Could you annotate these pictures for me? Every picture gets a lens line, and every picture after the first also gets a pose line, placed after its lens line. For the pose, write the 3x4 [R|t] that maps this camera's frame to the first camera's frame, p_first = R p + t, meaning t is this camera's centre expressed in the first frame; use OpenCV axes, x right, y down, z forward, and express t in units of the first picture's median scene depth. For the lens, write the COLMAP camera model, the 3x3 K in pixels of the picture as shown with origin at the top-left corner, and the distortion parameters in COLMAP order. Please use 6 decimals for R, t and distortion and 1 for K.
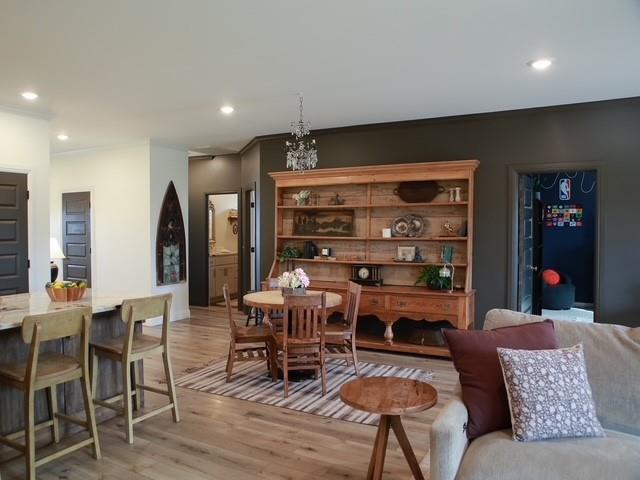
lens RADIAL K [[498.9, 0, 278.1], [0, 498.9, 232.6], [0, 0, 1]] dist [-0.119553, 0.096163]
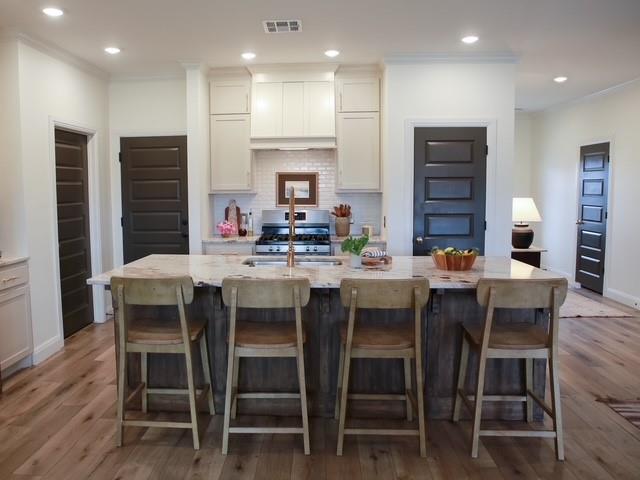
lens RADIAL K [[498.9, 0, 278.1], [0, 498.9, 232.6], [0, 0, 1]] dist [-0.119553, 0.096163]
pose [[0.457142, 0.080507, -0.885742, 0.199843], [-0.005391, 0.996127, 0.087758, -0.002056], [0.889377, -0.035342, 0.455806, 0.326075]]
